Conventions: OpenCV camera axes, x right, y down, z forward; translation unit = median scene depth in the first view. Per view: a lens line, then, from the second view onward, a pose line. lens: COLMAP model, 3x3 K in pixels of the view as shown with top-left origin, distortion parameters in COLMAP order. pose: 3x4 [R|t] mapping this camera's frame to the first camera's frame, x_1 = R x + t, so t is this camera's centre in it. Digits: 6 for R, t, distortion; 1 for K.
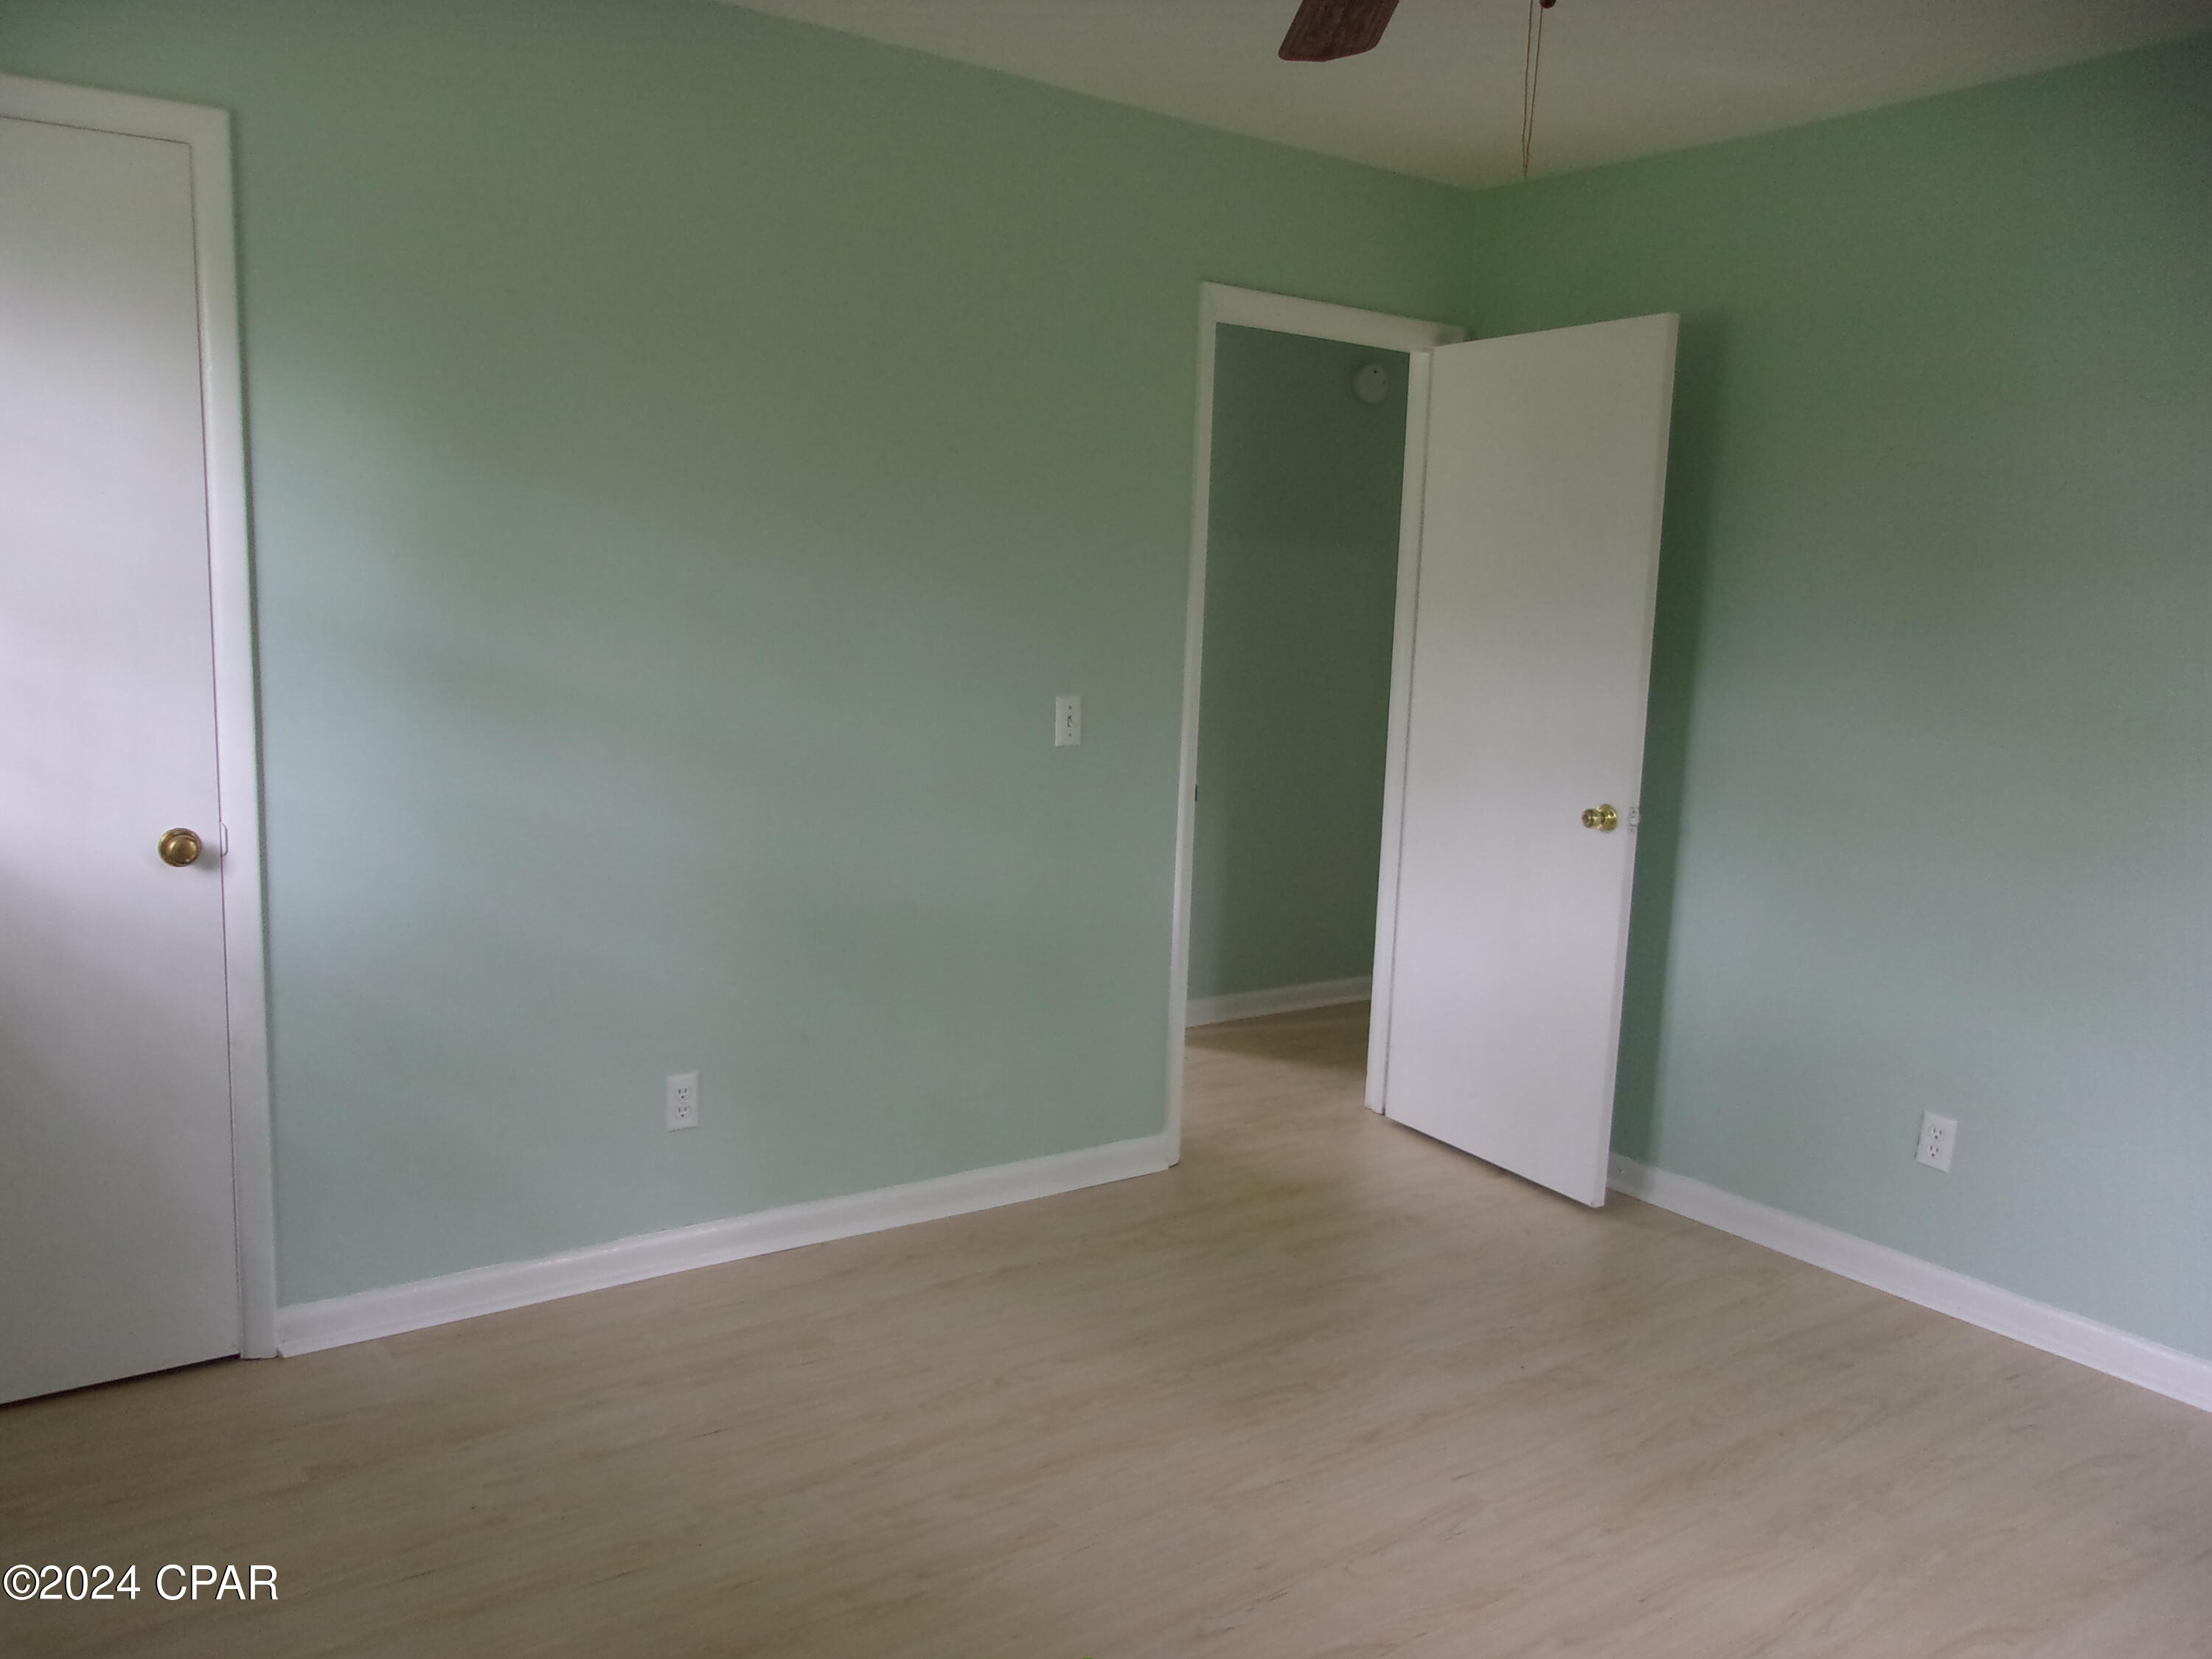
lens RADIAL K [[1747.2, 0, 1088.0], [0, 1747.2, 827.2], [0, 0, 1]] dist [-0.030059, 0.082946]
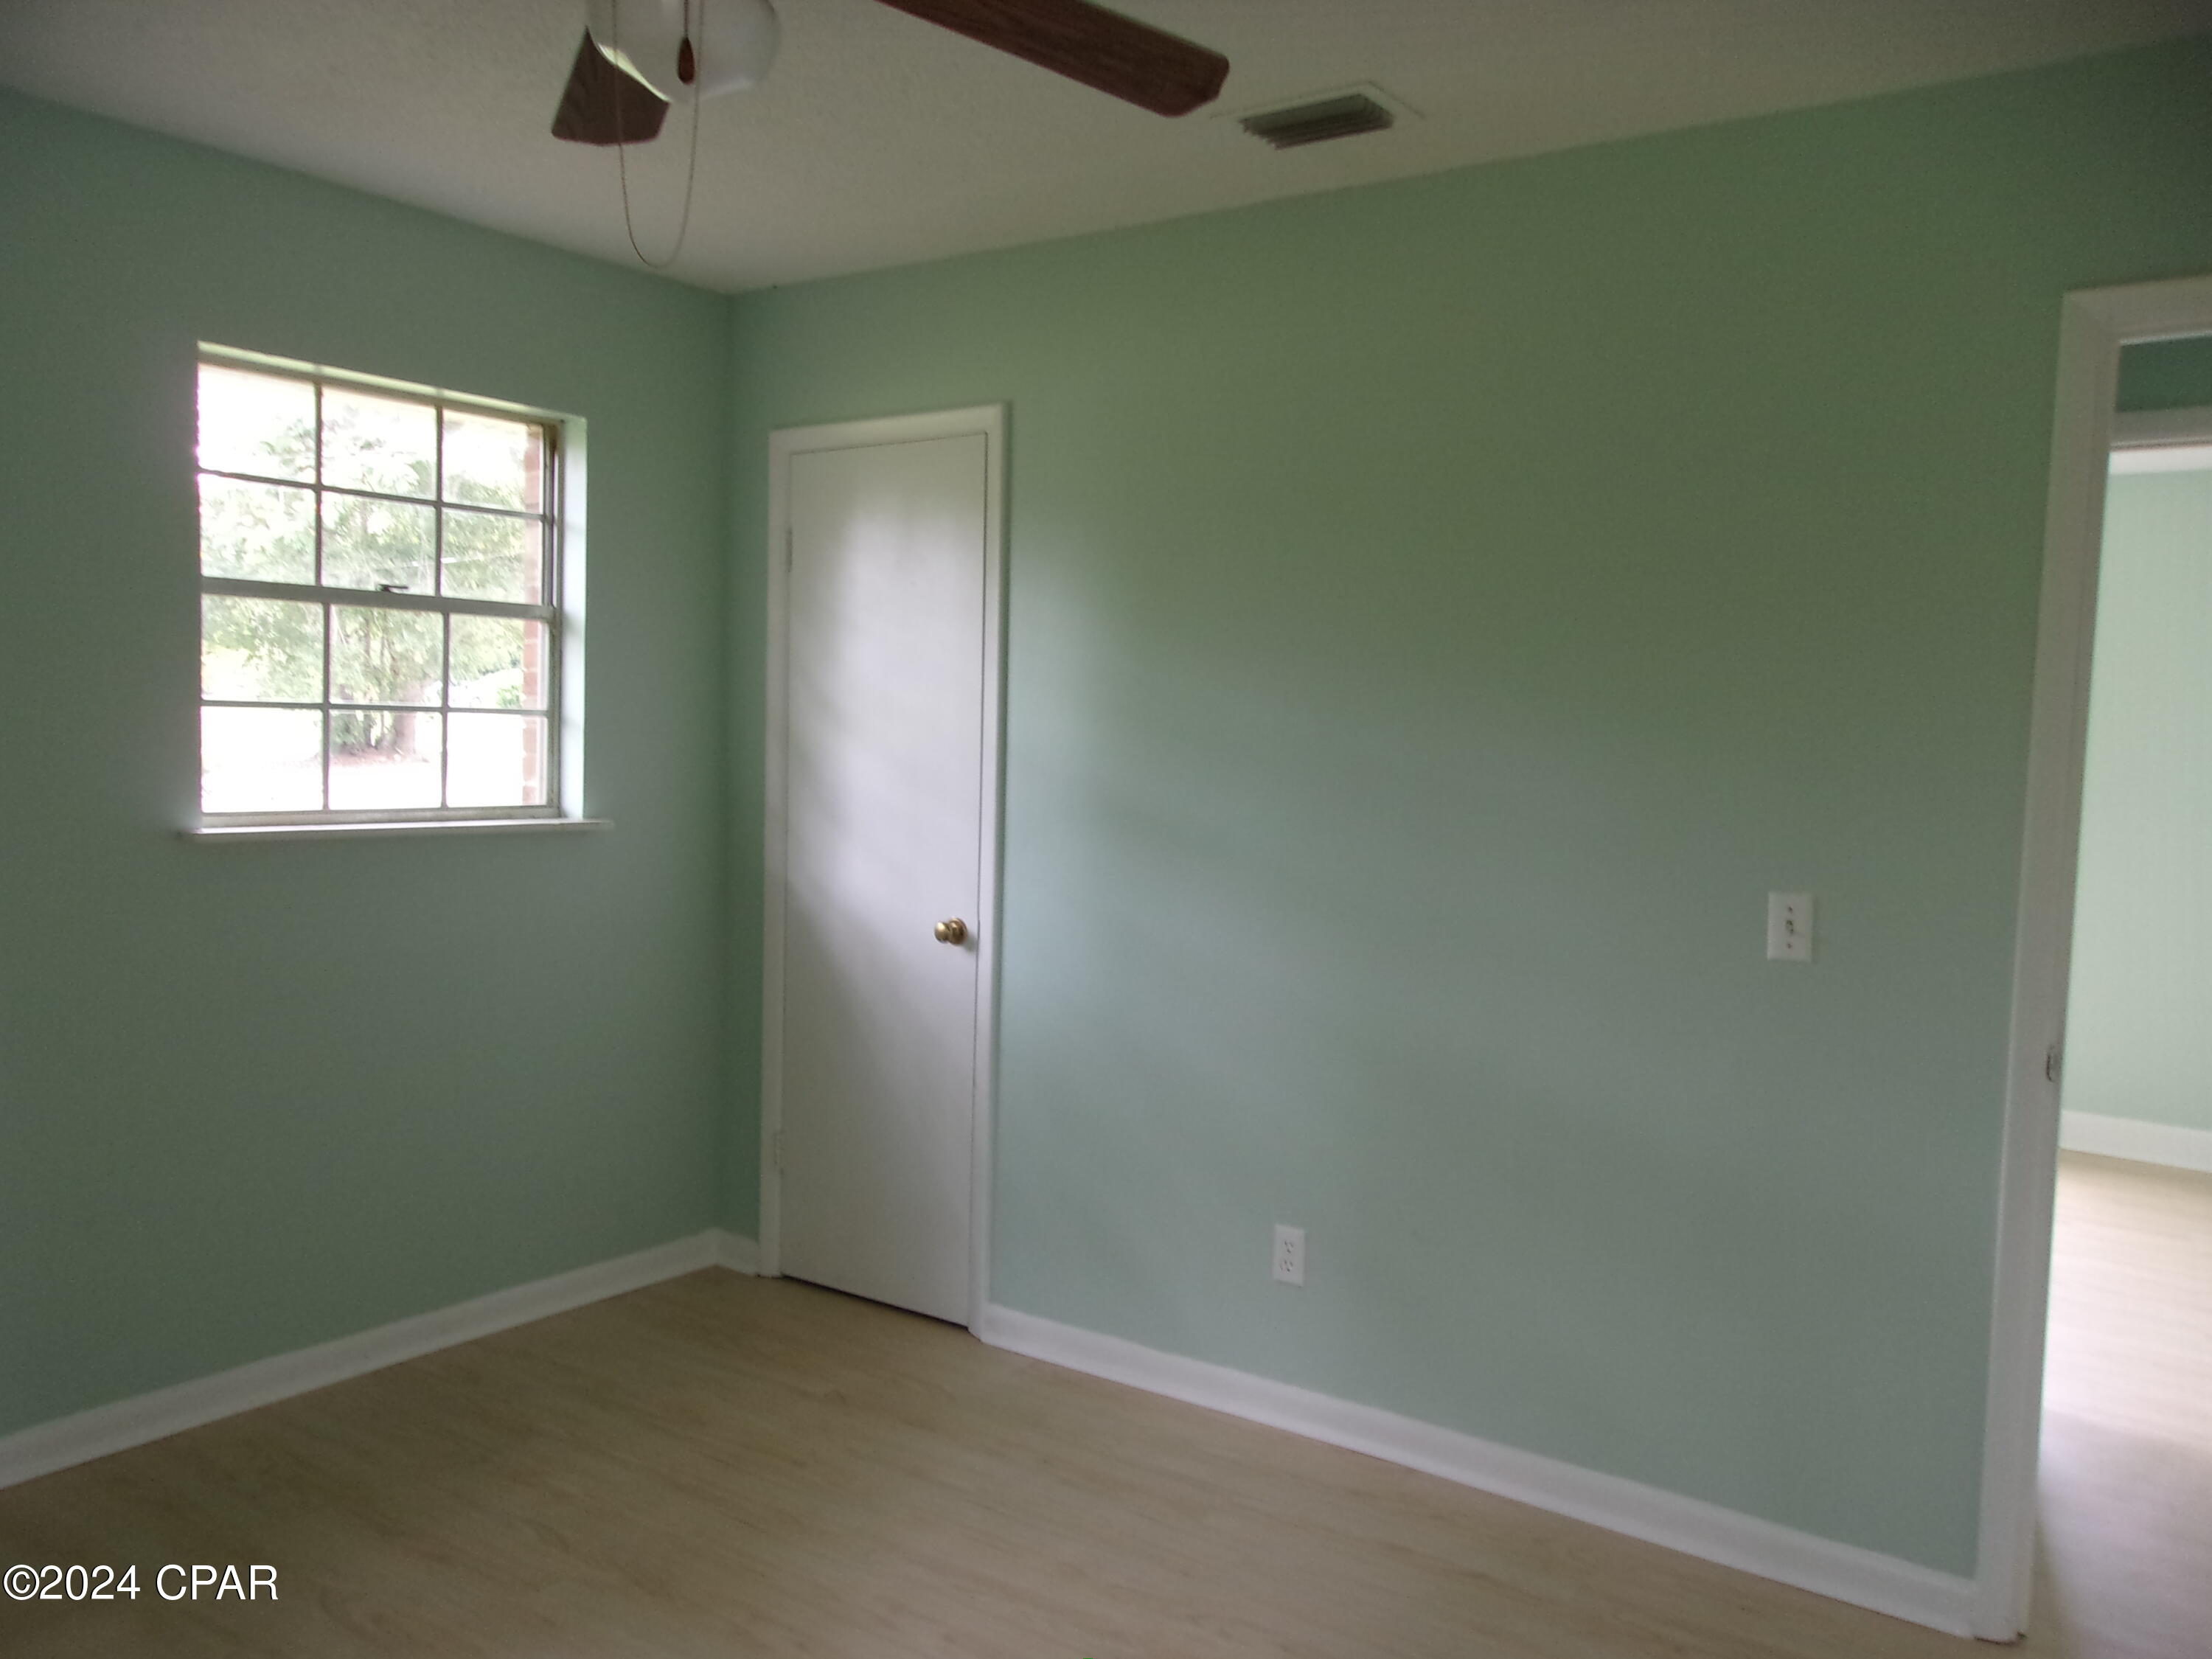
lens RADIAL K [[1747.2, 0, 1097.2], [0, 1747.2, 836.1], [0, 0, 1]] dist [-0.030059, 0.082946]
pose [[0.324077, 0.029914, -0.945558, 0.674346], [-0.156410, 0.987439, -0.022369, -0.041013], [0.933011, 0.155144, 0.324685, 0.536052]]
